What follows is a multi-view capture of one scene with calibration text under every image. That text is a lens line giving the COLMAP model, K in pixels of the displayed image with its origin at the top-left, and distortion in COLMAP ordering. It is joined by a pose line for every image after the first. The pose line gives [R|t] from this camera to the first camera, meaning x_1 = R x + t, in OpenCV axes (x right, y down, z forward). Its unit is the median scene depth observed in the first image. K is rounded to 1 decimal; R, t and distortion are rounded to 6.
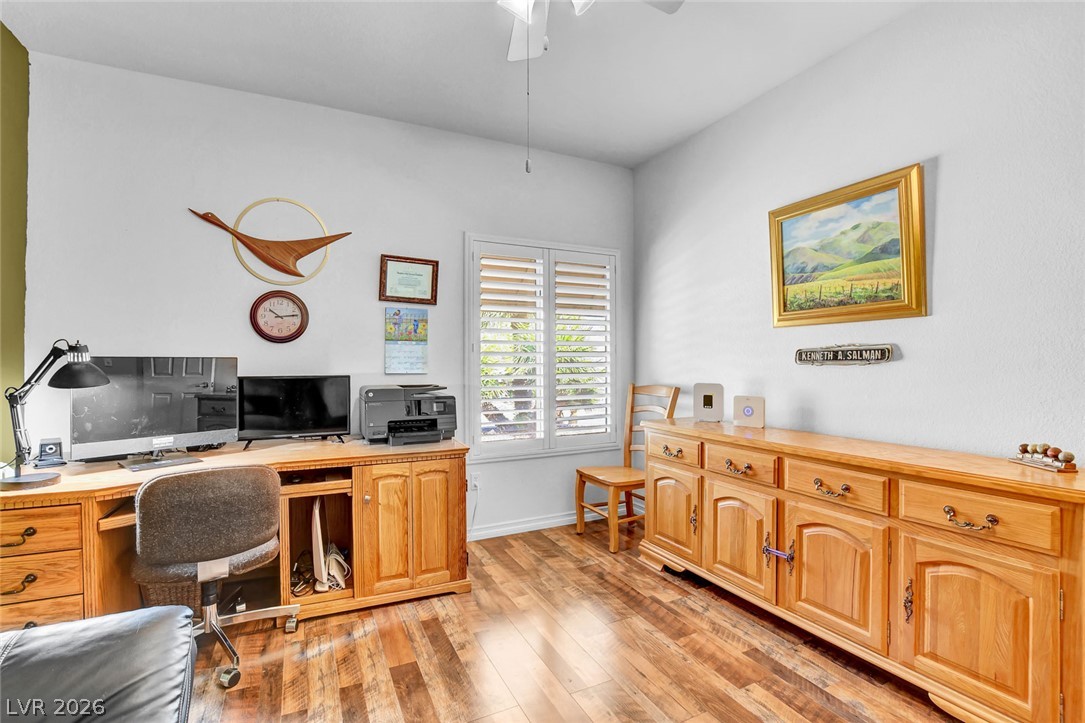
lens RADIAL K [[482.3, 0, 542.5], [0, 482.3, 361.5], [0, 0, 1]] dist [-0.041722, 0.005273]
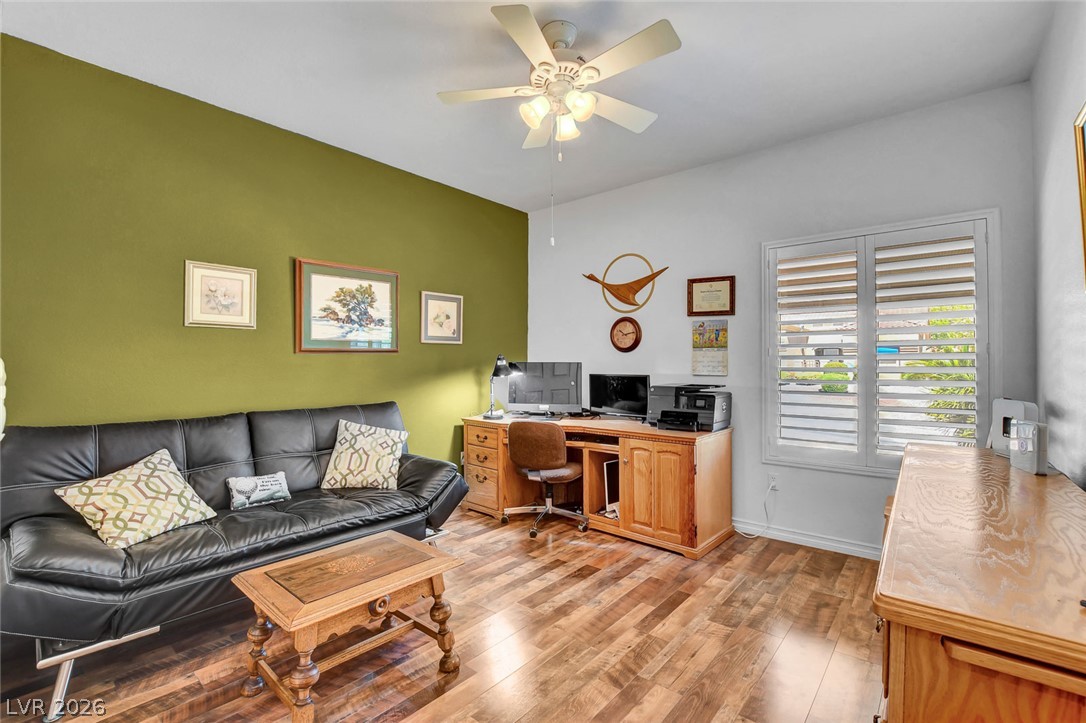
lens RADIAL K [[482.8, 0, 543.0], [0, 482.8, 361.5], [0, 0, 1]] dist [-0.041722, 0.005273]
pose [[0.401215, -0.002034, -0.915981, 0.842651], [-0.000834, 0.999996, -0.002586, -0.007179], [0.915983, 0.001802, 0.401212, 0.192244]]
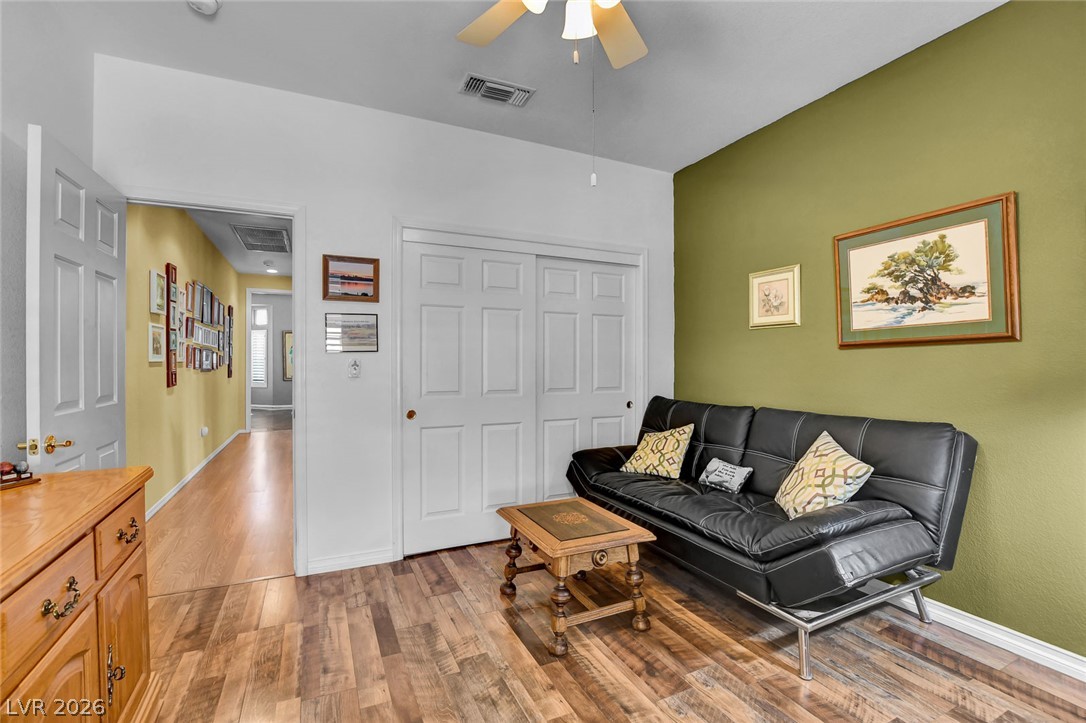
lens RADIAL K [[482.8, 0, 543.0], [0, 482.8, 361.5], [0, 0, 1]] dist [-0.041722, 0.005273]
pose [[-0.999883, 0.003049, 0.014999, 0.037204], [0.003015, 0.999993, -0.002296, -0.001659], [-0.015006, -0.002251, -0.999885, 1.227572]]
